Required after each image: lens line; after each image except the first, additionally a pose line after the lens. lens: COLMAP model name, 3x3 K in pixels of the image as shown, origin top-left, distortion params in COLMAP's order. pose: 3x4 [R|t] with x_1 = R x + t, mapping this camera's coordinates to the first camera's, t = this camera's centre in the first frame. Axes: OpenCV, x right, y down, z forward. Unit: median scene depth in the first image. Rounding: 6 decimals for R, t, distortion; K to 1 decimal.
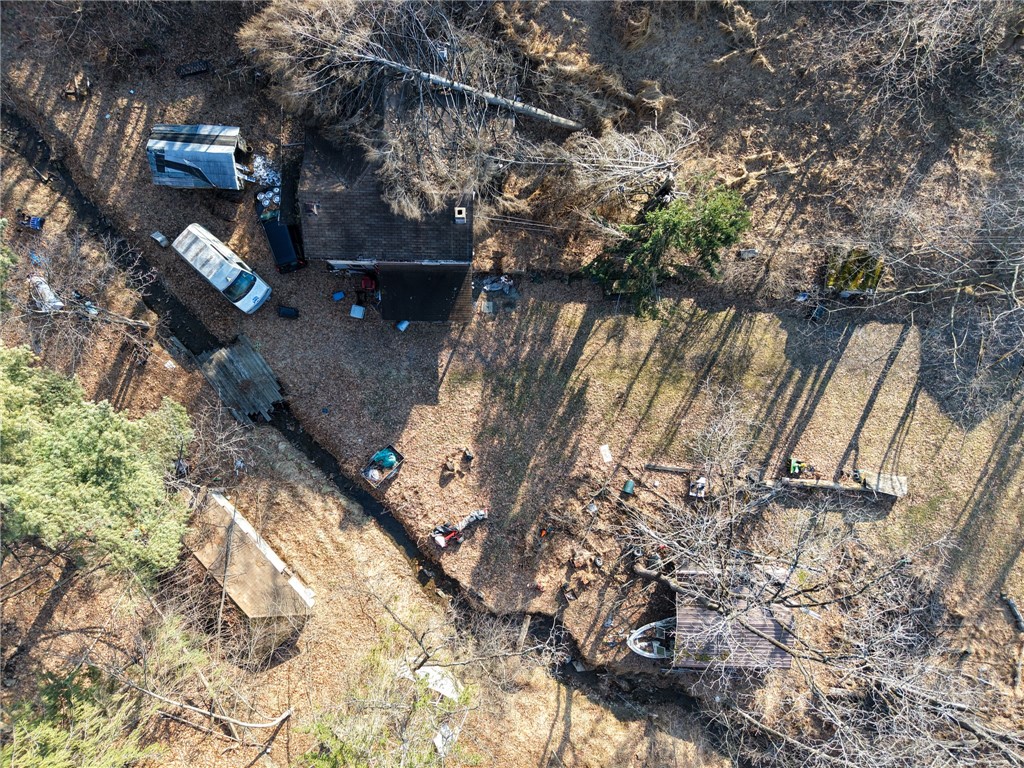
lens RADIAL K [[710.3, 0, 512.0], [0, 710.3, 384.0], [0, 0, 1]] dist [0.001399, -0.000291]
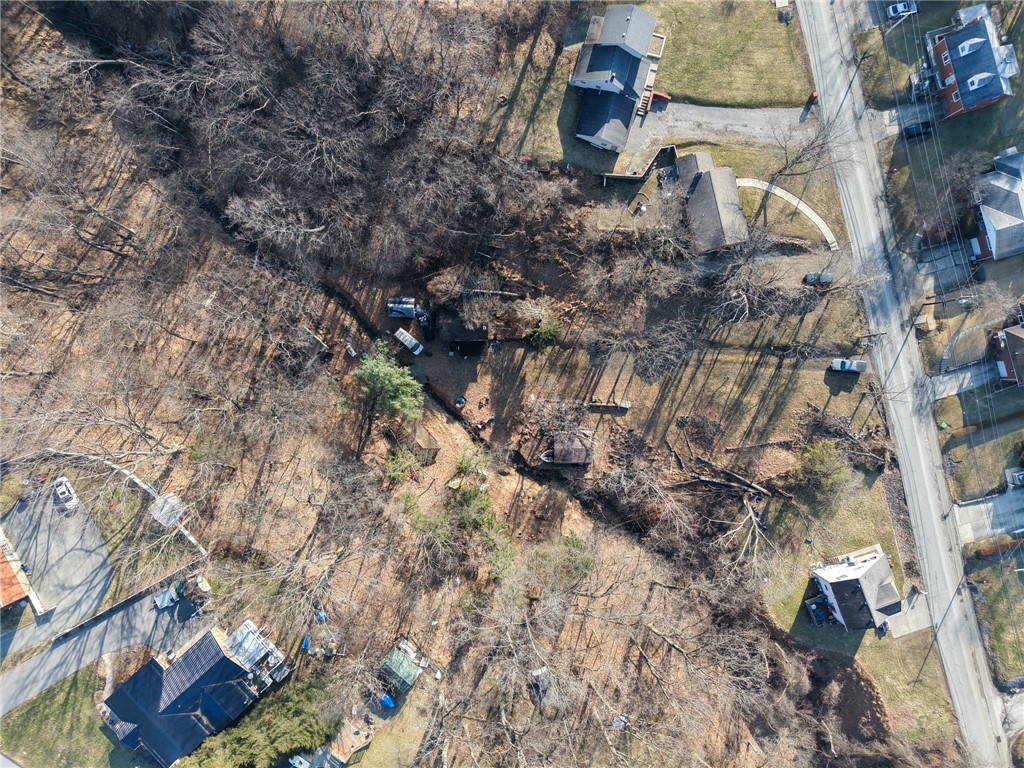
lens RADIAL K [[710.3, 0, 512.0], [0, 710.3, 384.0], [0, 0, 1]] dist [0.001399, -0.000291]
pose [[0.999584, -0.028630, -0.003587, 0.057586], [0.028672, 0.999515, 0.012127, 0.002987], [0.003238, -0.012224, 0.999920, -2.091666]]
